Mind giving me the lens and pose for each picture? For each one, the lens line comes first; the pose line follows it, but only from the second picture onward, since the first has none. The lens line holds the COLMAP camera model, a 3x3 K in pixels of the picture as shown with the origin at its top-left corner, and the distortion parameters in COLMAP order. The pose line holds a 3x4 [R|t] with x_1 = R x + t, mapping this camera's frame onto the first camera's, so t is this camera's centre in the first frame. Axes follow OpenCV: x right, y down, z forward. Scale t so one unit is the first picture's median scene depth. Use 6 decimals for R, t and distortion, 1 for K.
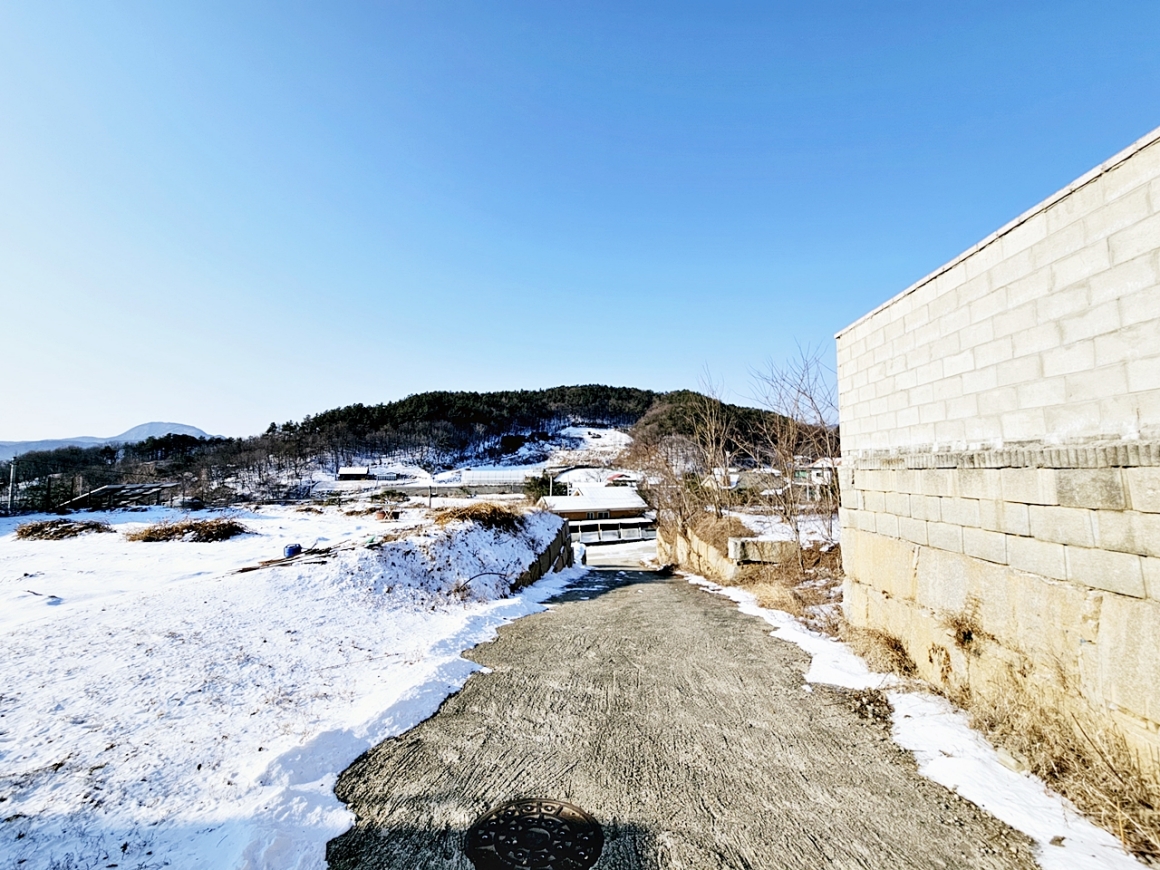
lens RADIAL K [[473.0, 0, 581.0], [0, 473.0, 437.6], [0, 0, 1]] dist [-0.001683, 0.000716]
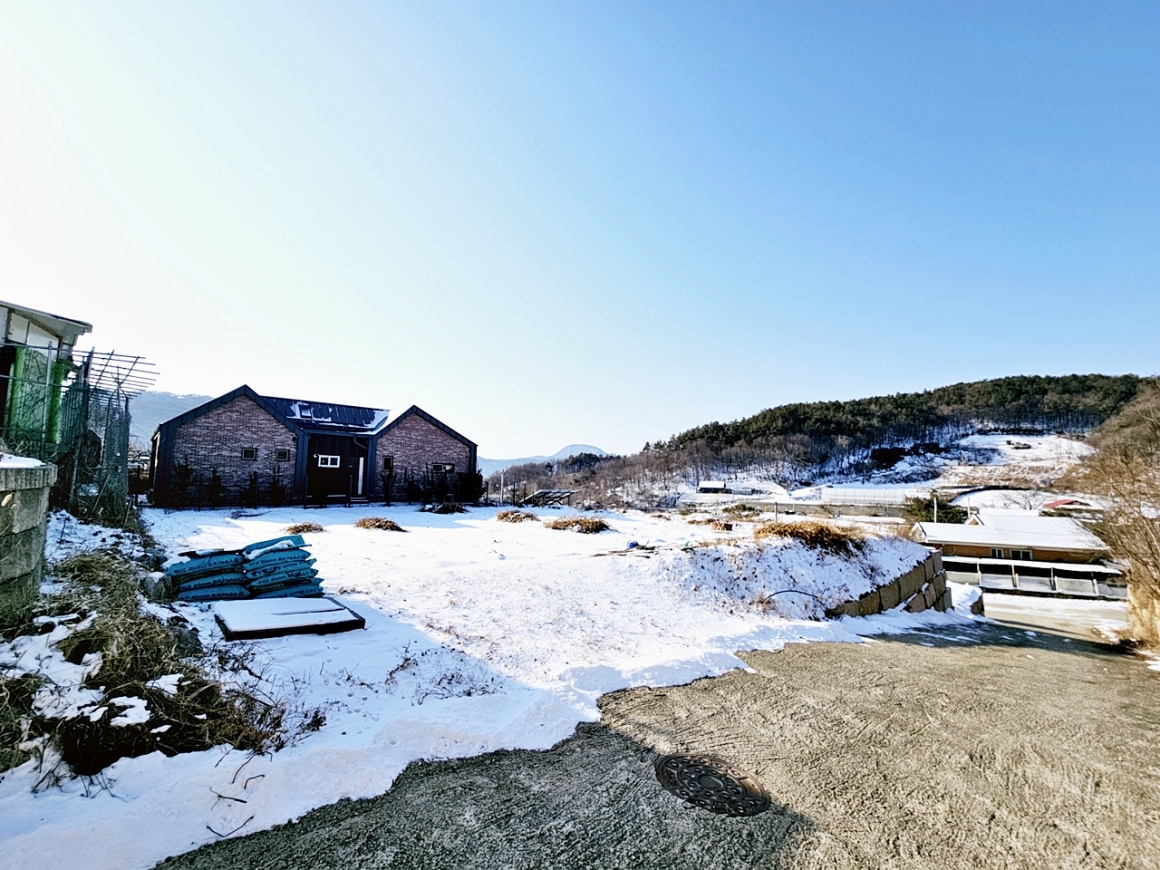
lens RADIAL K [[473.0, 0, 578.8], [0, 473.0, 434.8], [0, 0, 1]] dist [-0.001683, 0.000716]
pose [[0.748723, -0.041810, -0.661563, 0.005245], [0.016822, 0.998886, -0.044090, -0.000142], [0.662669, 0.021882, 0.748593, -0.001834]]
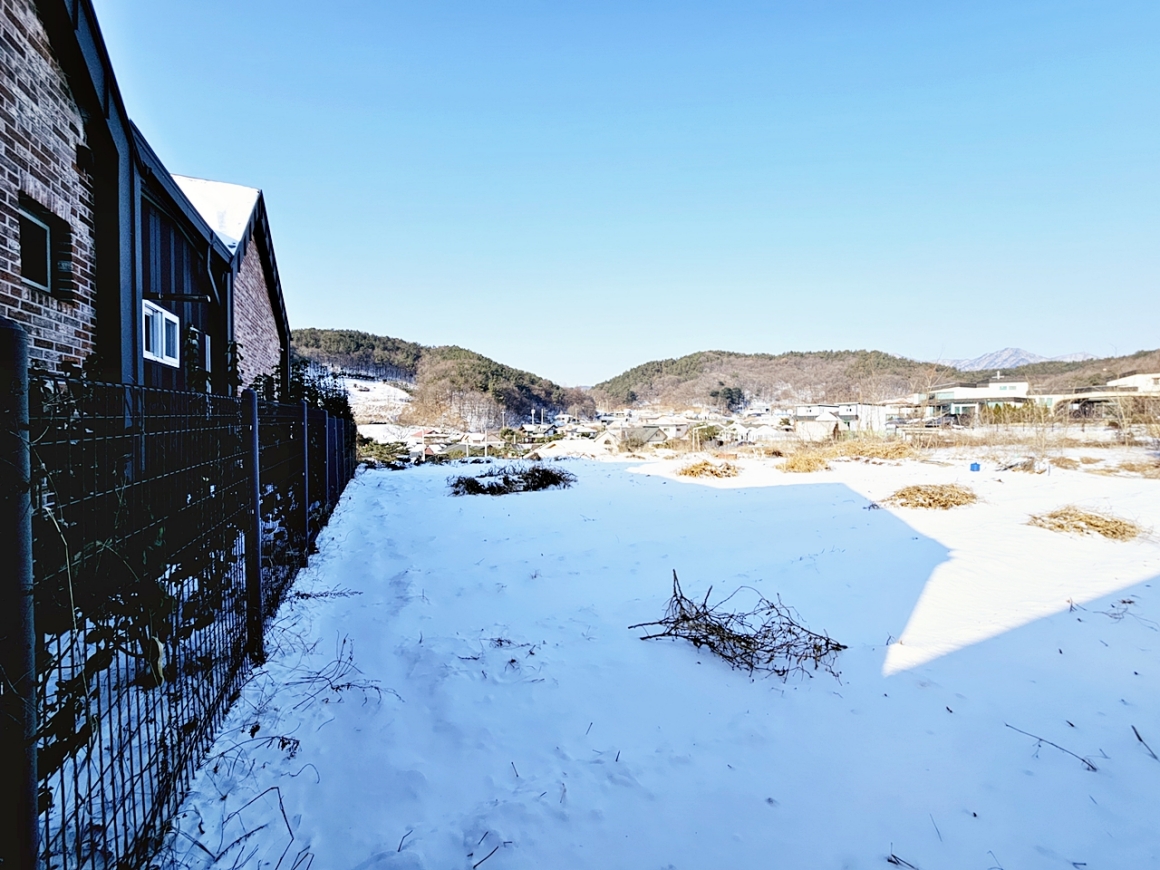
lens RADIAL K [[473.0, 0, 579.7], [0, 473.0, 435.3], [0, 0, 1]] dist [-0.001683, 0.000716]
pose [[0.864257, -0.005952, 0.503016, -0.104415], [-0.036875, 0.996490, 0.075149, 0.002689], [-0.501698, -0.083496, 0.861004, 0.012482]]
